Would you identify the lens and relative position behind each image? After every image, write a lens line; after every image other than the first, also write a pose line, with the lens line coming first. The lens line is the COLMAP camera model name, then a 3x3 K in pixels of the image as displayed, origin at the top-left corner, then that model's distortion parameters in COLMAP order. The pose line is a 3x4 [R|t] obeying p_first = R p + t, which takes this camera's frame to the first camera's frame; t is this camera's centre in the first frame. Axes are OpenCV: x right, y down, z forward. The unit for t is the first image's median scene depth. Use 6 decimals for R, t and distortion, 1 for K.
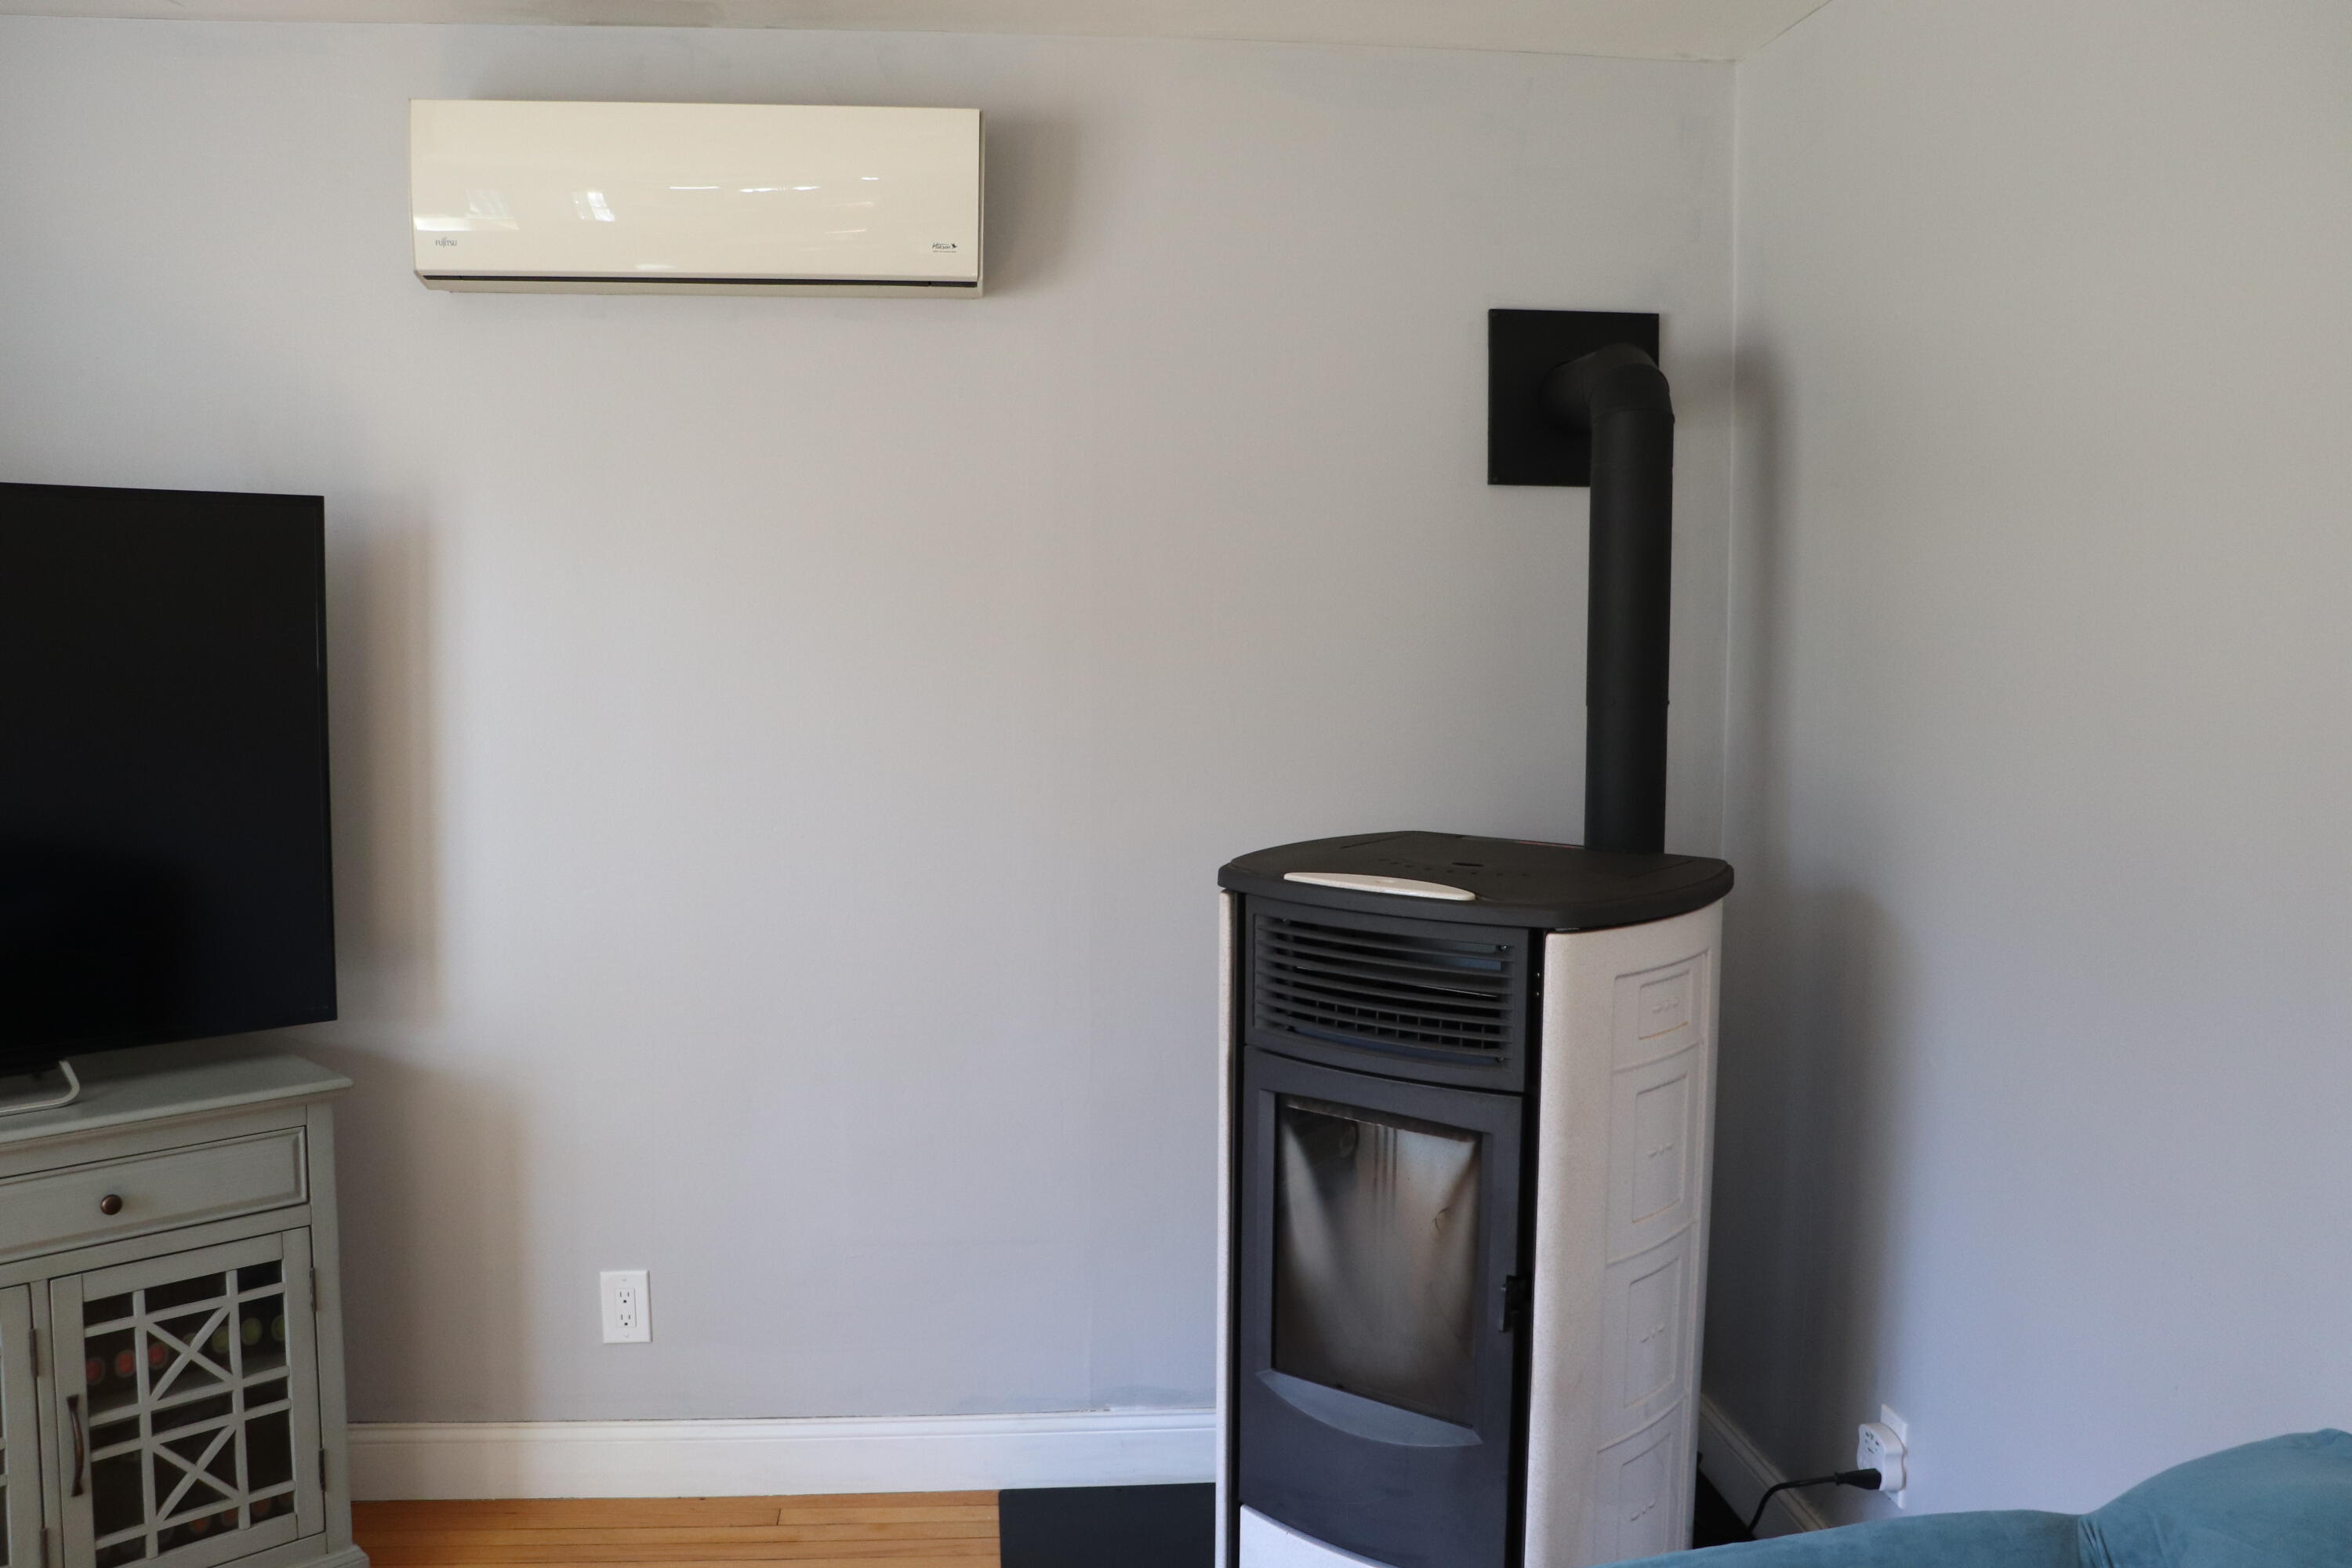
lens RADIAL K [[2065.3, 0, 1176.7], [0, 2065.3, 834.4], [0, 0, 1]] dist [-0.123505, 0.110322]
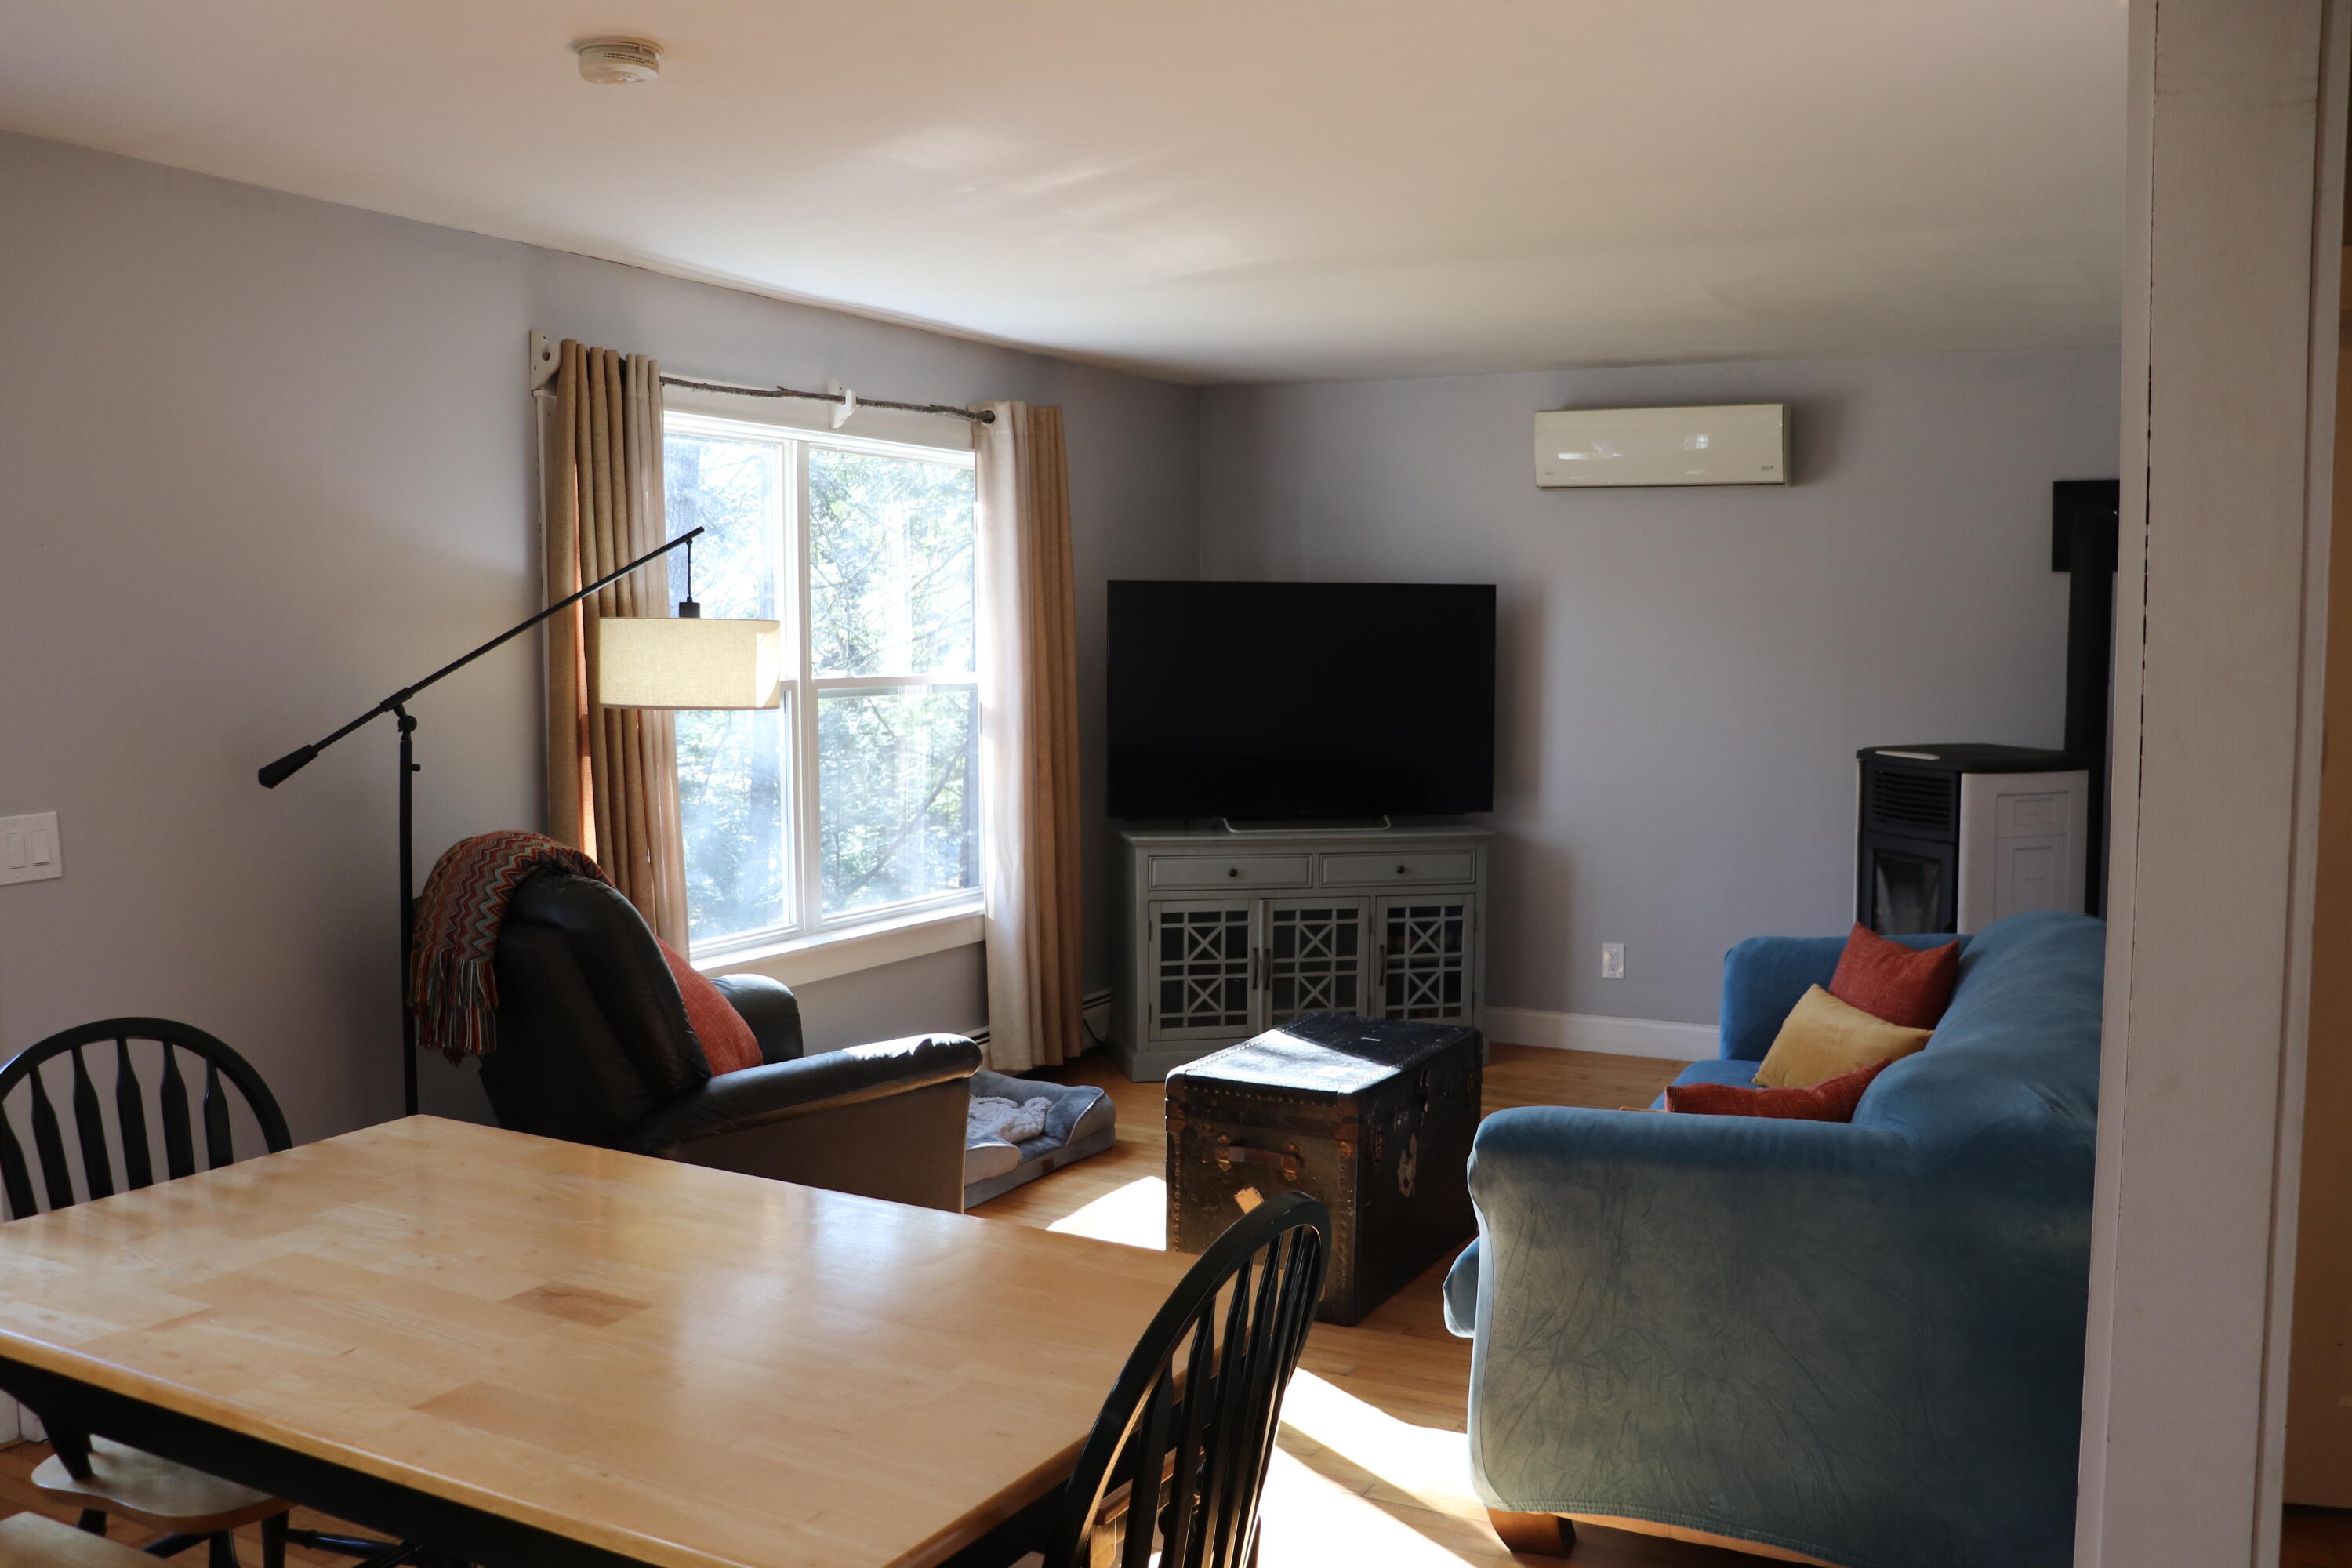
lens RADIAL K [[2065.3, 0, 1176.7], [0, 2065.3, 834.4], [0, 0, 1]] dist [-0.123505, 0.110322]
pose [[0.844810, 0.048278, -0.532885, 0.572328], [-0.047183, 0.998763, 0.015682, 0.106303], [0.532983, 0.011895, 0.846043, -1.260204]]
